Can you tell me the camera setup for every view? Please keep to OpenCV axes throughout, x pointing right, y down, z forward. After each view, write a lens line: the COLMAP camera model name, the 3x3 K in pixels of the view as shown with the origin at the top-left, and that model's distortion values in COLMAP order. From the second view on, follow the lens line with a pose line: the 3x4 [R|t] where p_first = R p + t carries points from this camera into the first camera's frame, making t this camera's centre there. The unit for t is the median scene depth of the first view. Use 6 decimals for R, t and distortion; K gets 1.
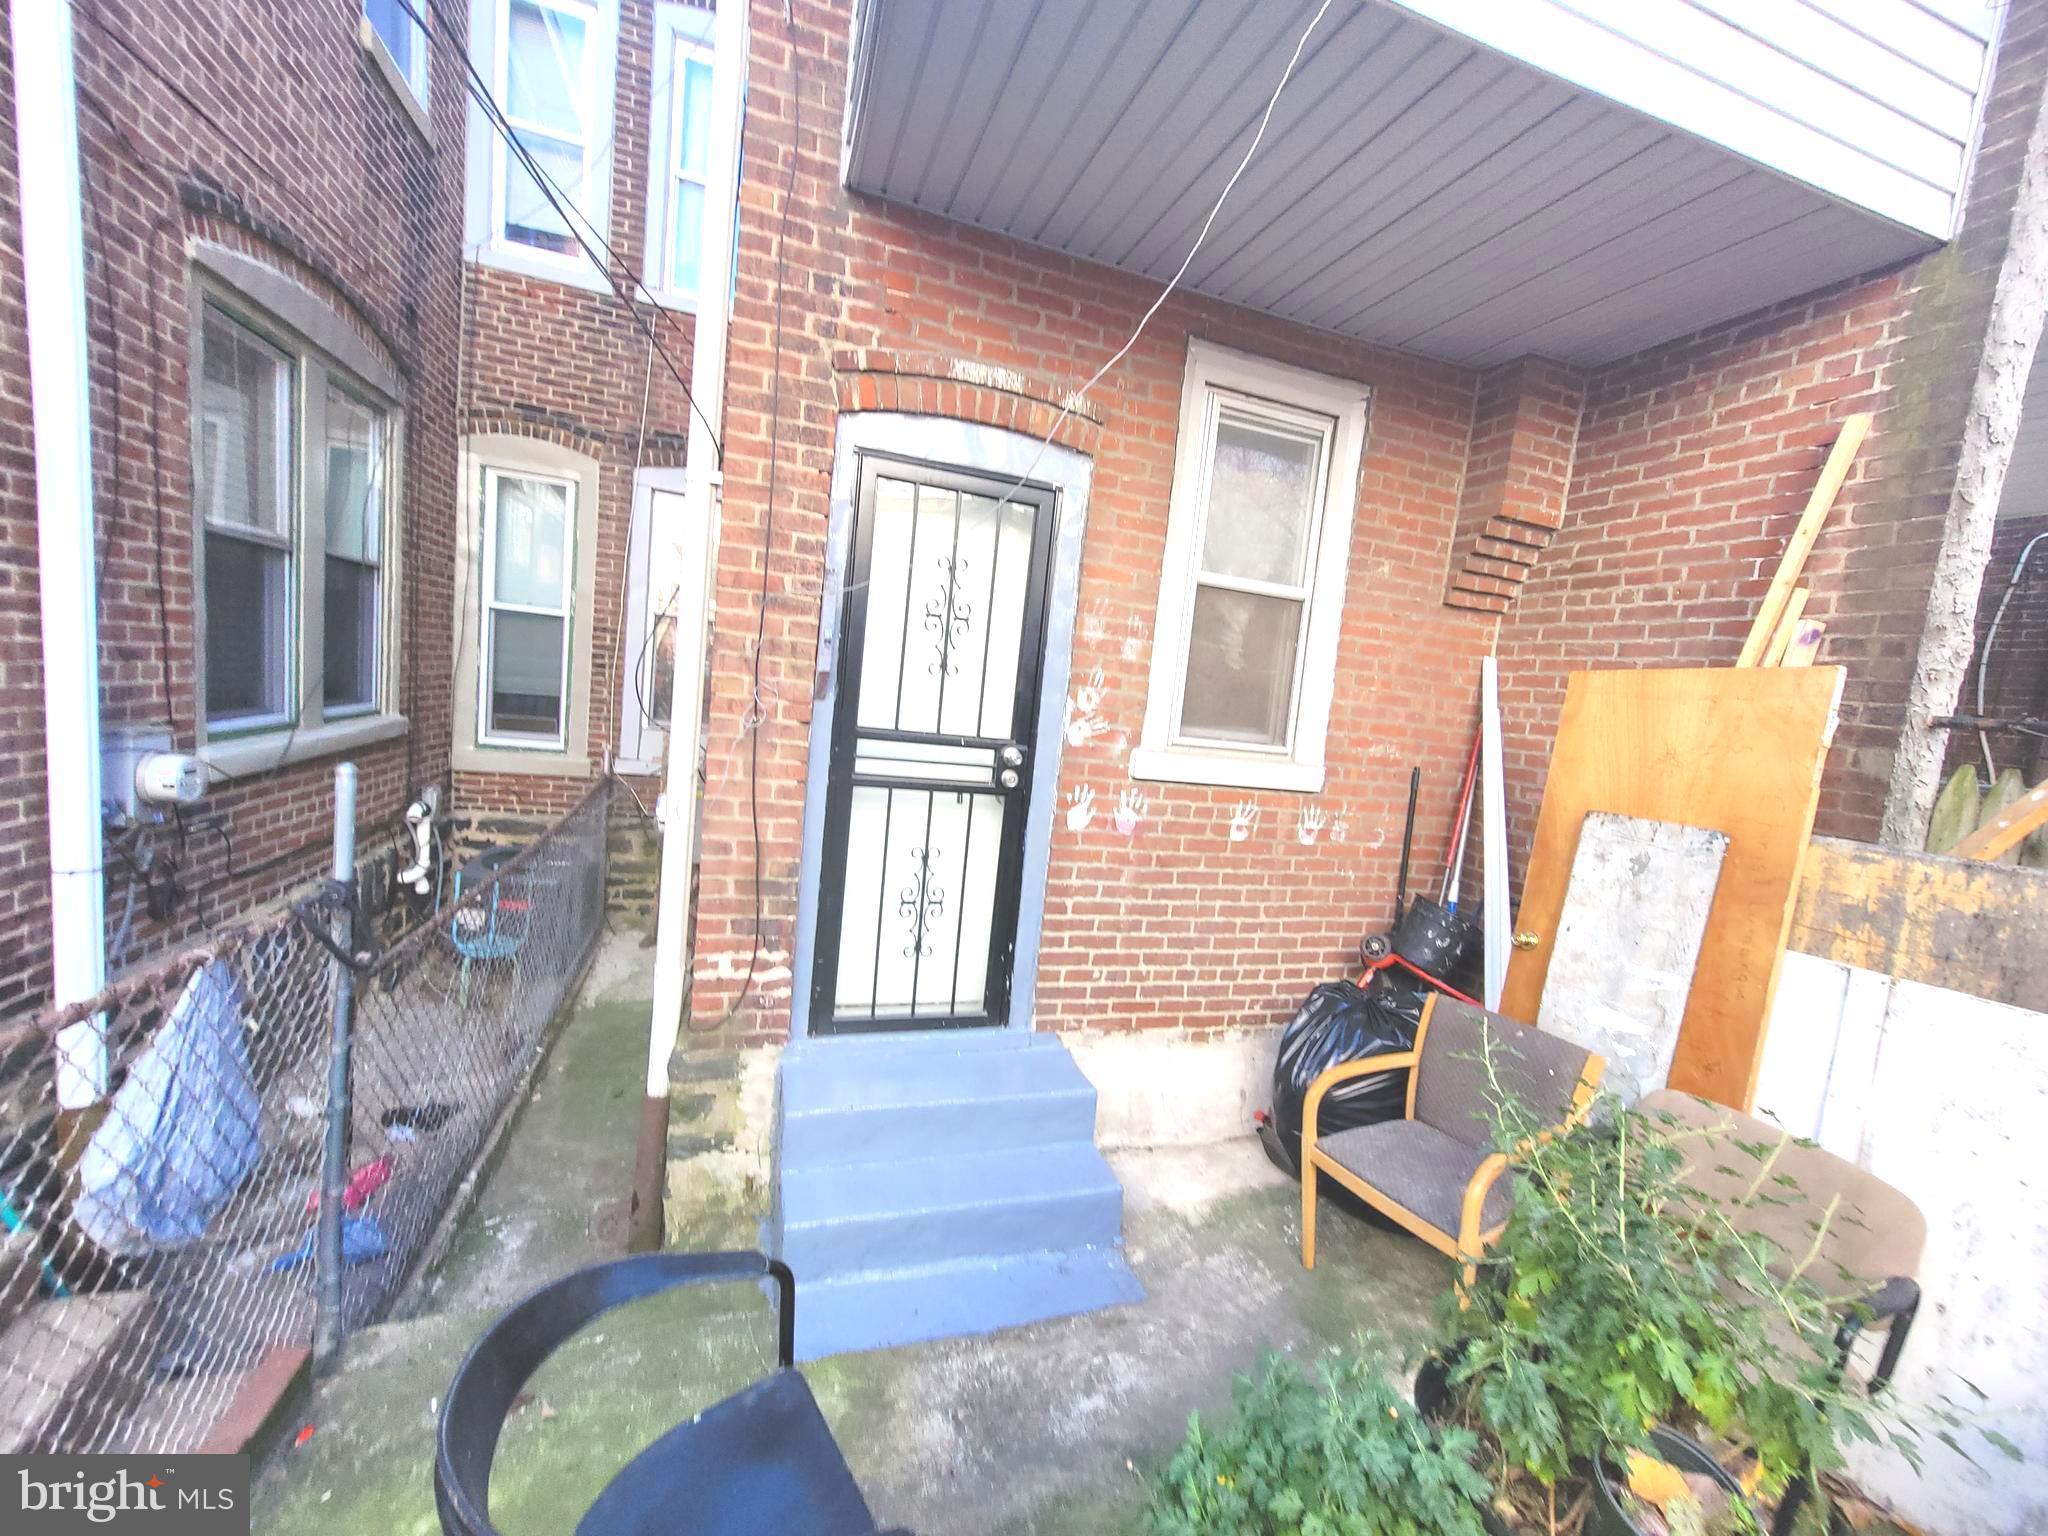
lens RADIAL K [[811.9, 0, 1024.9], [0, 811.9, 767.6], [0, 0, 1]] dist [0.003706, -0.000781]
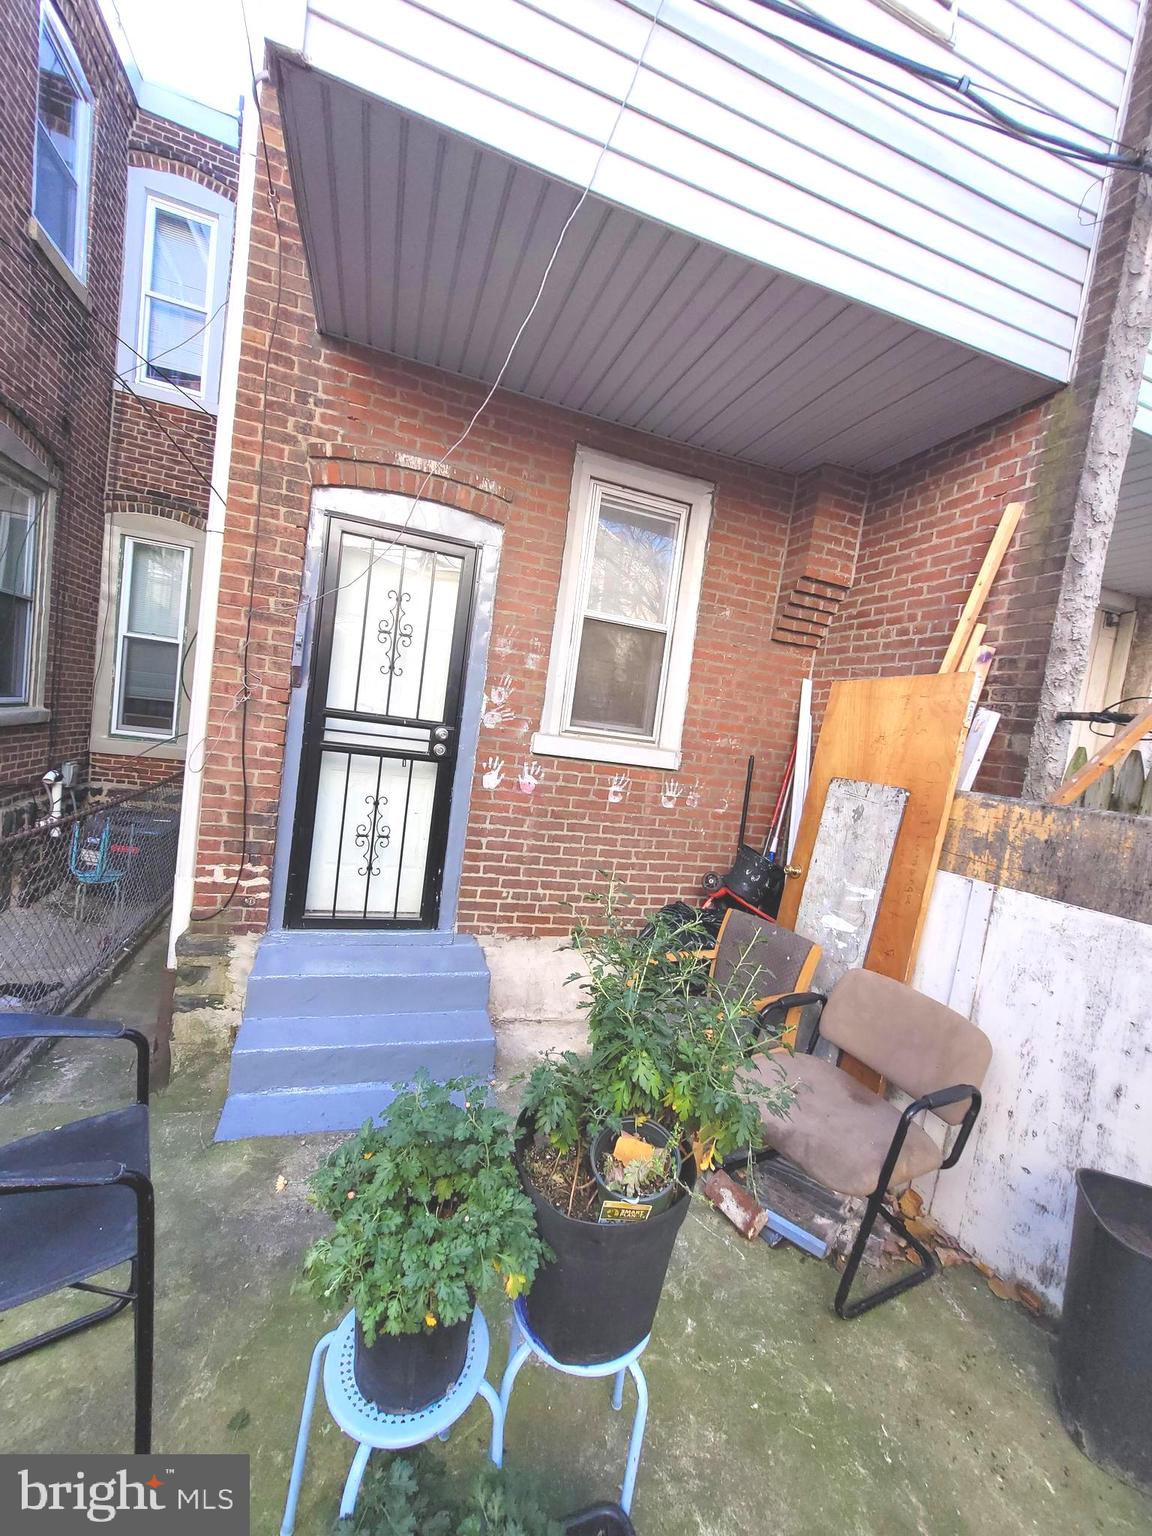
lens RADIAL K [[608.9, 0, 571.8], [0, 608.9, 765.5], [0, 0, 1]] dist [0.003706, -0.000781]
pose [[0.999678, 0.024782, -0.005523, 0.218917], [-0.024937, 0.999241, -0.029942, 0.066598], [0.004777, 0.030071, 0.999536, -0.051297]]
